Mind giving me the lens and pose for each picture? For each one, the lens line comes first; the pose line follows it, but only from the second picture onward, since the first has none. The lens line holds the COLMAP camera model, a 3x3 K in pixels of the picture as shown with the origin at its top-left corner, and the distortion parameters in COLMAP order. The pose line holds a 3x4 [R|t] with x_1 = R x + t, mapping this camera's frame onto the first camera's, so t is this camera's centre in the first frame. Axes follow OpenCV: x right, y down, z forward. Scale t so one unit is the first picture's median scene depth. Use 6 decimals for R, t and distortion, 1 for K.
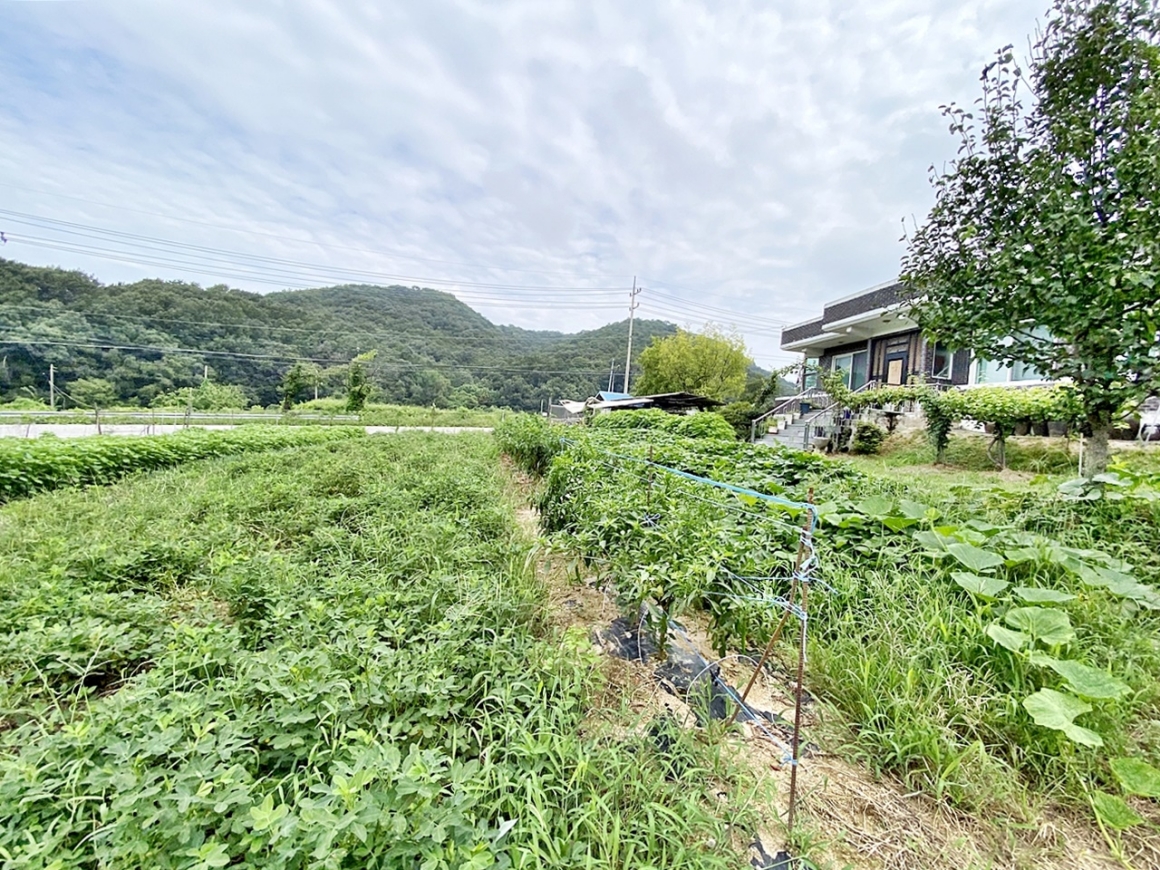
lens RADIAL K [[469.6, 0, 578.8], [0, 469.6, 429.9], [0, 0, 1]] dist [-0.000370, -0.009685]
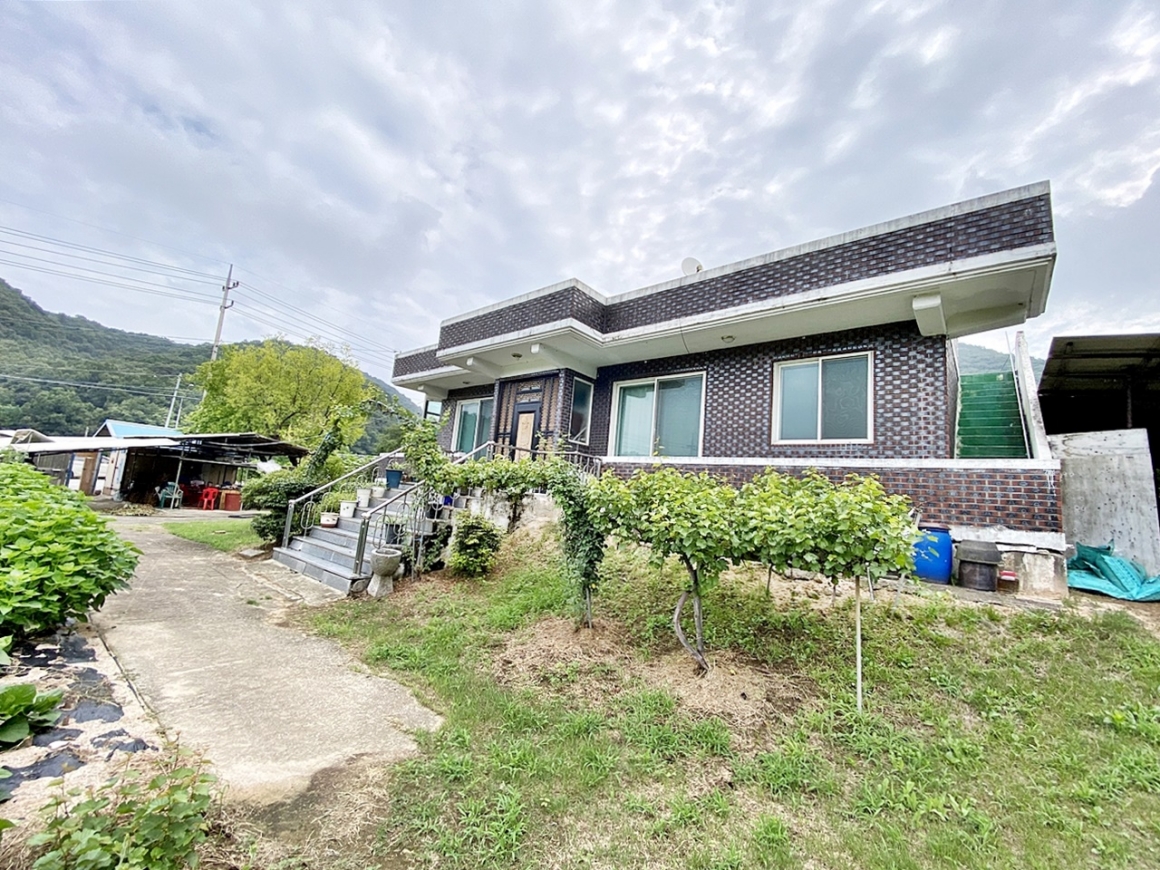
lens RADIAL K [[469.6, 0, 584.6], [0, 469.6, 440.8], [0, 0, 1]] dist [-0.000370, -0.009685]
pose [[0.765498, 0.065609, 0.640084, 0.239485], [-0.019933, 0.996728, -0.078326, -0.043511], [-0.643129, 0.047200, 0.764302, 0.331471]]
